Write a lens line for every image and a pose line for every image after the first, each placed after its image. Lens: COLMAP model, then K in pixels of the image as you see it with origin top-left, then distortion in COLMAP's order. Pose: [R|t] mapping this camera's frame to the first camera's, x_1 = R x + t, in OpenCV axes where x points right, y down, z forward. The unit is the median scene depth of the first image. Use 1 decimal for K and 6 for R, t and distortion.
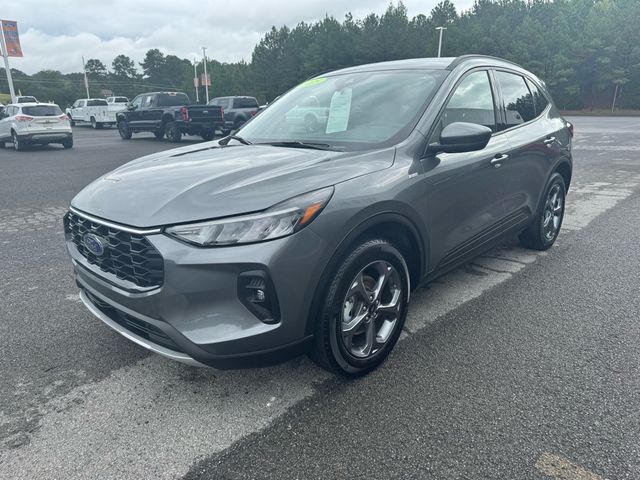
lens RADIAL K [[453.9, 0, 324.0], [0, 453.9, 240.8], [0, 0, 1]] dist [0.000315, -0.000682]
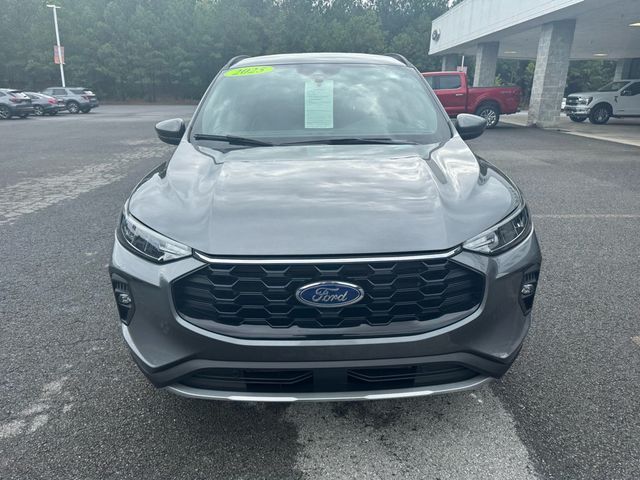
lens RADIAL K [[453.9, 0, 322.6], [0, 453.9, 238.9], [0, 0, 1]] dist [0.000315, -0.000682]
pose [[0.718644, -0.202225, 0.665324, -1.013878], [0.190555, 0.977425, 0.091261, -0.151284], [-0.668760, 0.061197, 0.740955, 0.497431]]
